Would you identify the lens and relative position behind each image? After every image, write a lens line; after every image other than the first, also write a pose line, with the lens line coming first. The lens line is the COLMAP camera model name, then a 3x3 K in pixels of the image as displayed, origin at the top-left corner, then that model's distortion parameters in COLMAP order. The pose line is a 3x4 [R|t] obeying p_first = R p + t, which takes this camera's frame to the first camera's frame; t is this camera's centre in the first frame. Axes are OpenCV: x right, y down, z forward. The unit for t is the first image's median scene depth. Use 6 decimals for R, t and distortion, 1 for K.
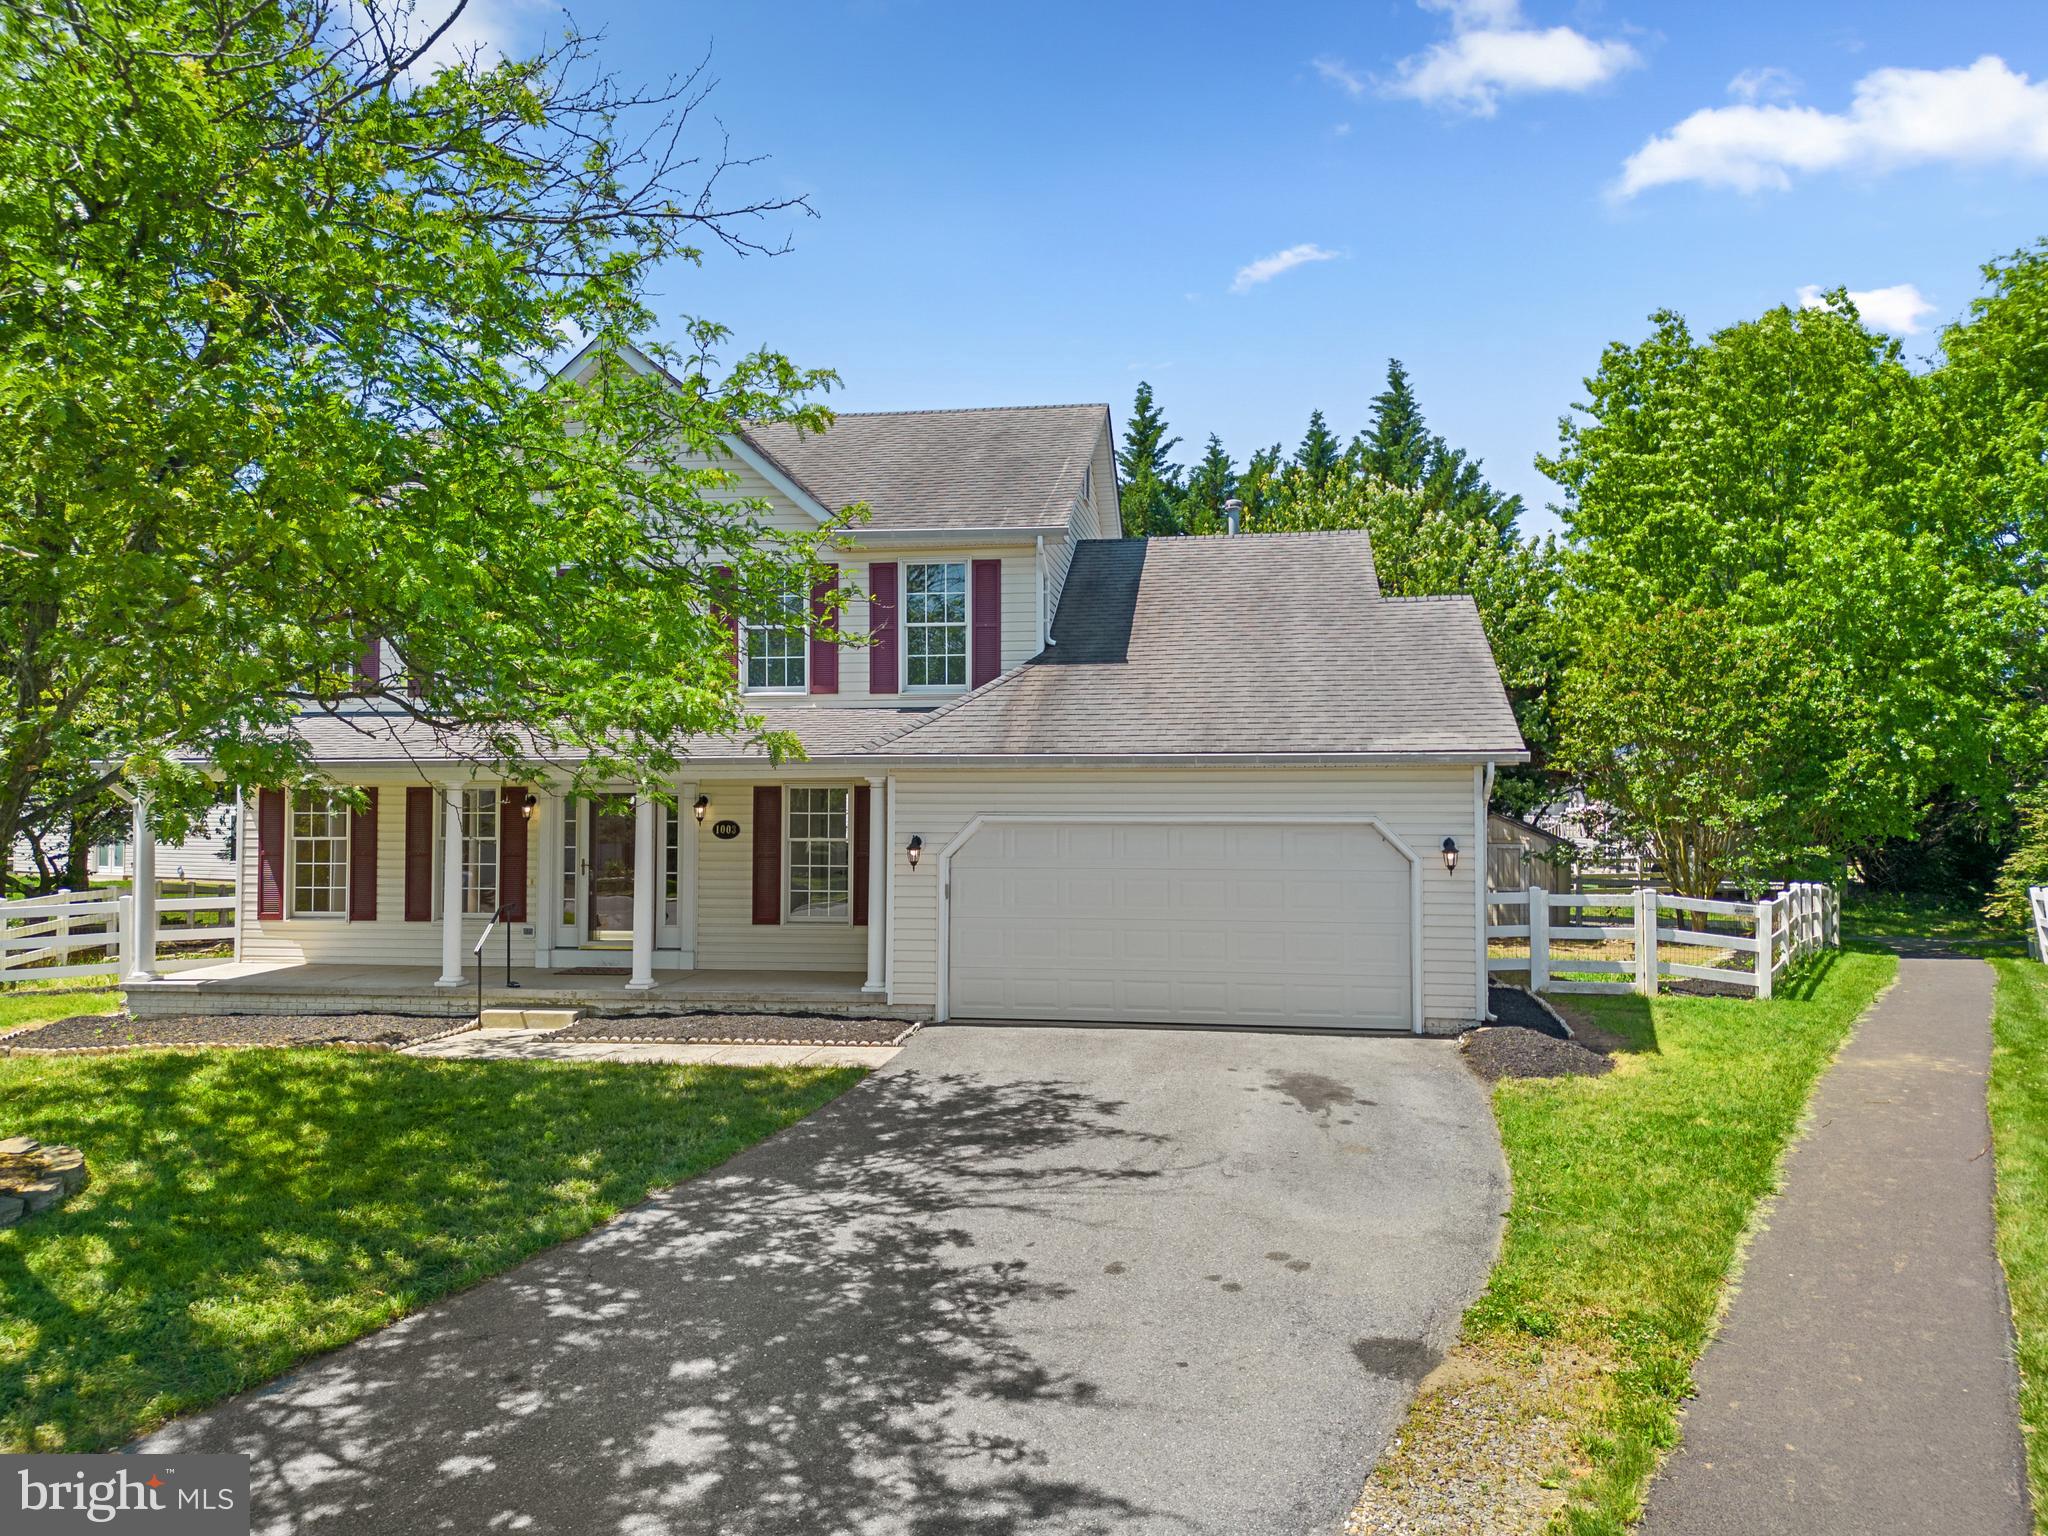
lens RADIAL K [[872.8, 0, 1024.0], [0, 872.8, 809.7], [0, 0, 1]] dist [0.000273, 0.000045]
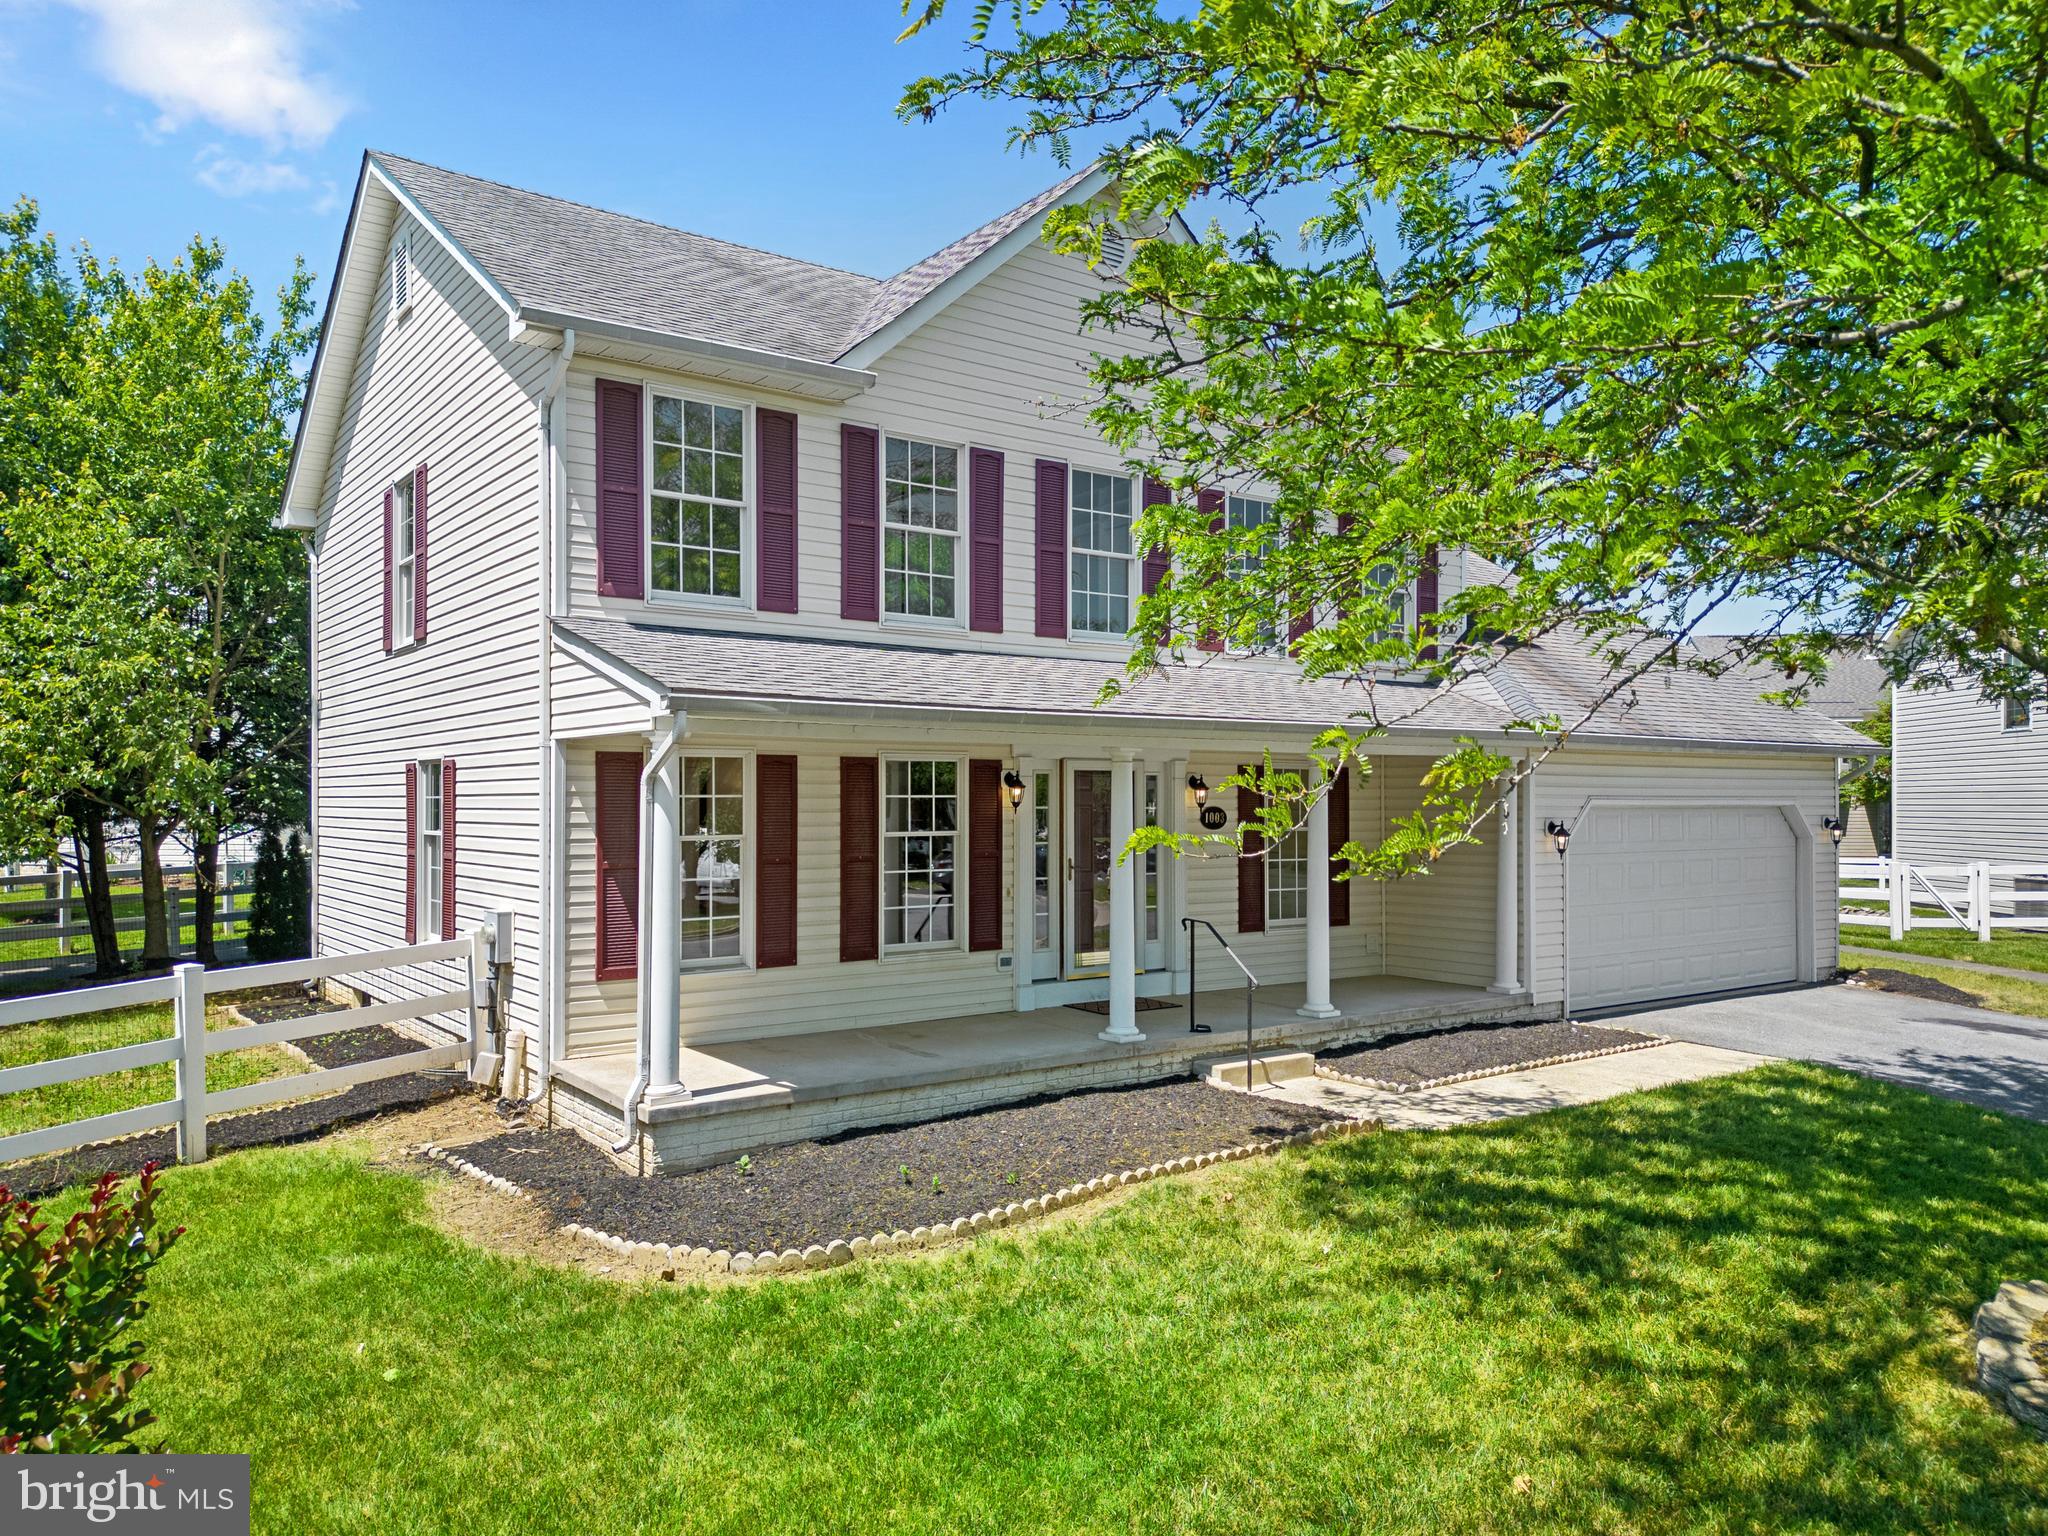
lens RADIAL K [[1424.9, 0, 1024.0], [0, 1424.9, 768.0], [0, 0, 1]] dist [0.198832, 0.000069]
pose [[0.781950, 0.012854, 0.623208, -0.941765], [-0.003294, 0.999859, -0.016488, -0.000035], [-0.623332, 0.010840, 0.781882, 0.054641]]
